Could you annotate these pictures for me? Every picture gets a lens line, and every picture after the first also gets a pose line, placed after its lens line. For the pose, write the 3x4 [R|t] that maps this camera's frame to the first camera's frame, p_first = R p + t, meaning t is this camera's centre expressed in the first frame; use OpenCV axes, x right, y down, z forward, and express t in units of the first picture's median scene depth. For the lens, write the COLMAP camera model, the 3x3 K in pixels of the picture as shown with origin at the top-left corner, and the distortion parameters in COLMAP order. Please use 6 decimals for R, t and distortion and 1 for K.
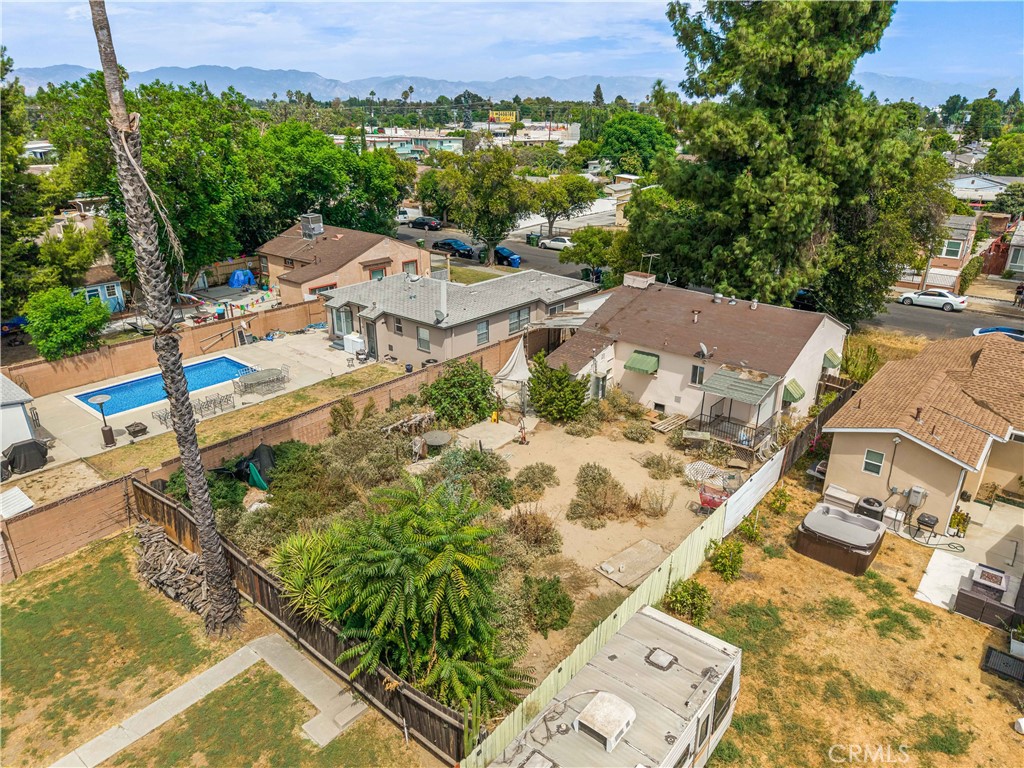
lens RADIAL K [[686.5, 0, 509.8], [0, 686.5, 381.8], [0, 0, 1]] dist [0.004529, 0.000037]
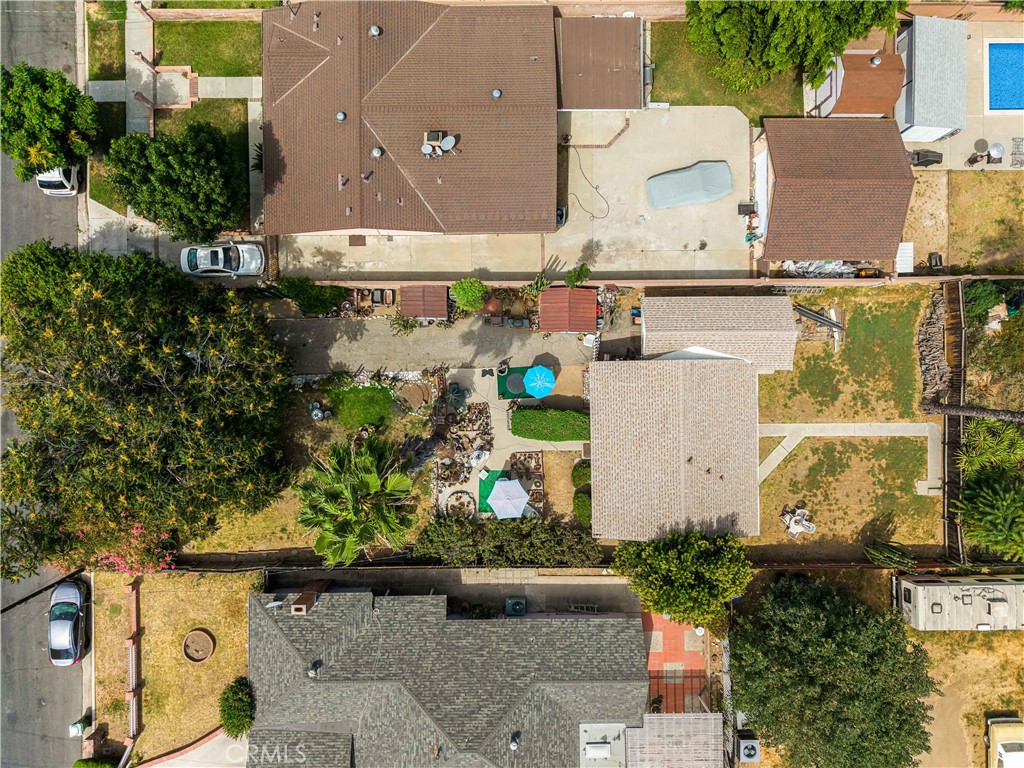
lens RADIAL K [[686.5, 0, 509.8], [0, 686.5, 381.8], [0, 0, 1]] dist [0.004529, 0.000037]
pose [[0.648136, 0.761522, -0.002012, -0.994084], [-0.282842, 0.243179, 0.927828, -0.958477], [0.707051, -0.600789, 0.373004, -0.489881]]
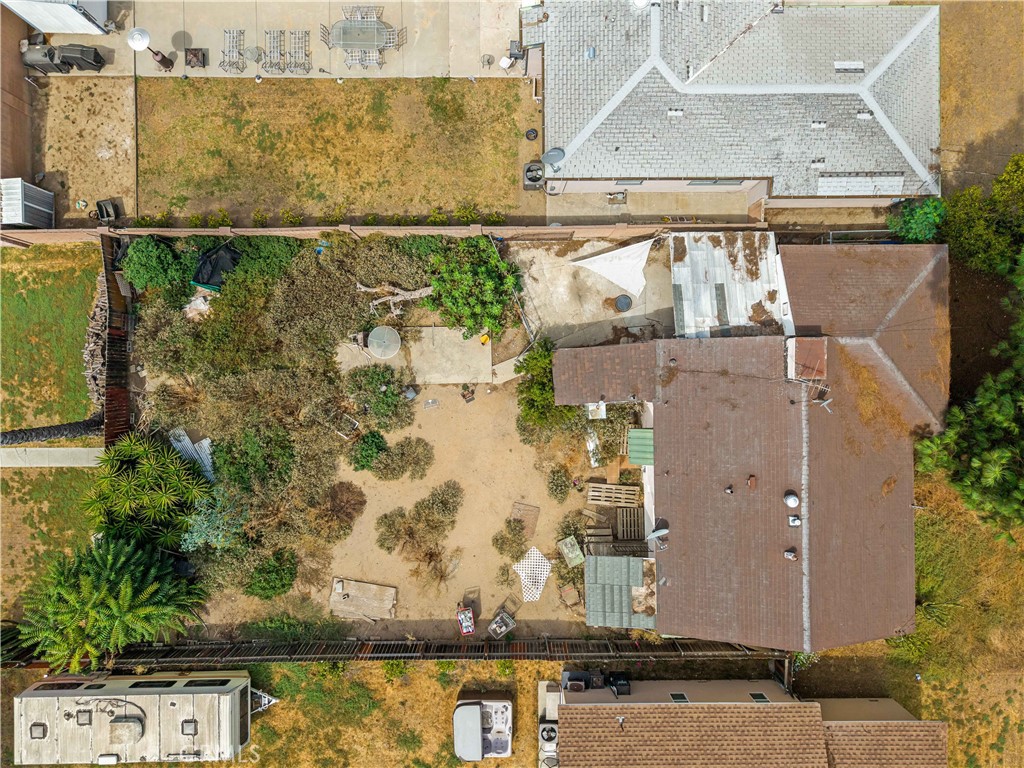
lens RADIAL K [[686.5, 0, 509.8], [0, 686.5, 381.8], [0, 0, 1]] dist [0.004529, 0.000037]
pose [[0.648355, 0.761331, 0.003196, 0.046656], [-0.289208, 0.242405, 0.926066, -0.945811], [0.704268, -0.601344, 0.377348, 0.850702]]
